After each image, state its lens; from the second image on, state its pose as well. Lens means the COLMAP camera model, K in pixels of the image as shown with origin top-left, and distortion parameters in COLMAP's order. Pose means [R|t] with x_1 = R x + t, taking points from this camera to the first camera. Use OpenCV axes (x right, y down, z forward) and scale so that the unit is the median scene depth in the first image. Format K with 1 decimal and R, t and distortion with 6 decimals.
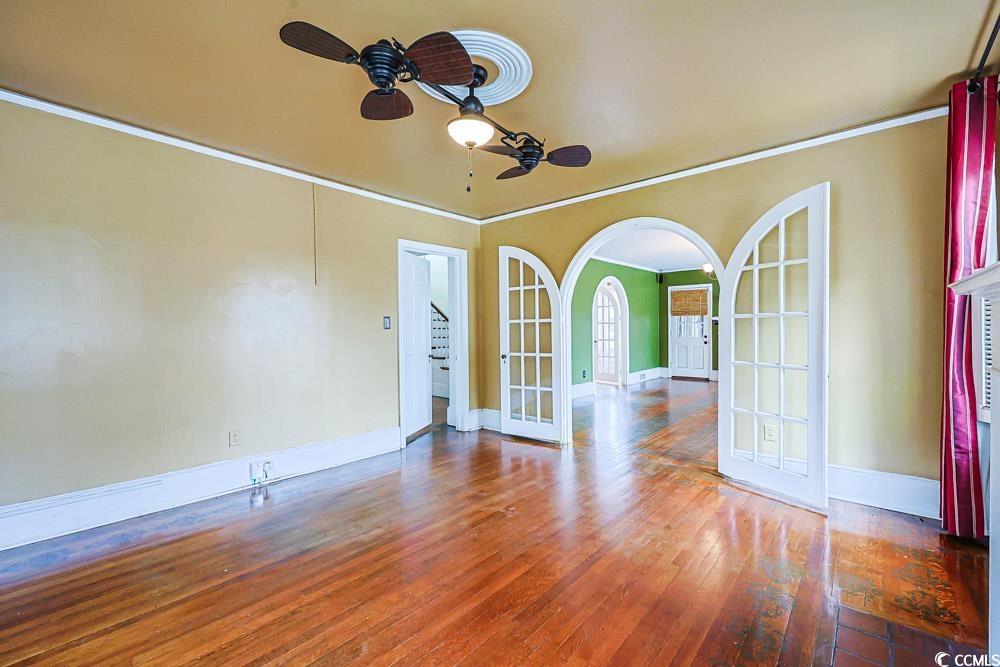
lens RADIAL K [[433.1, 0, 498.9], [0, 433.1, 345.4], [0, 0, 1]] dist [0.001444, 0.000153]
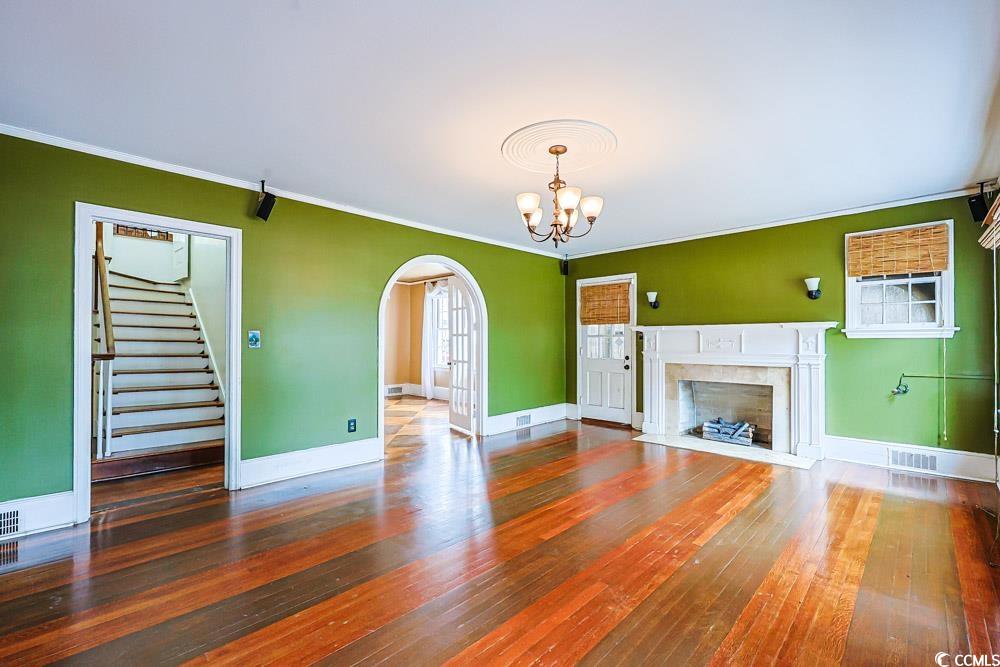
lens RADIAL K [[433.1, 0, 498.9], [0, 433.1, 345.4], [0, 0, 1]] dist [0.001444, 0.000153]
pose [[0.998086, 0.006925, -0.061453, 0.421968], [-0.008908, 0.999446, -0.032058, -0.020324], [0.061197, 0.032544, 0.997595, 0.461995]]
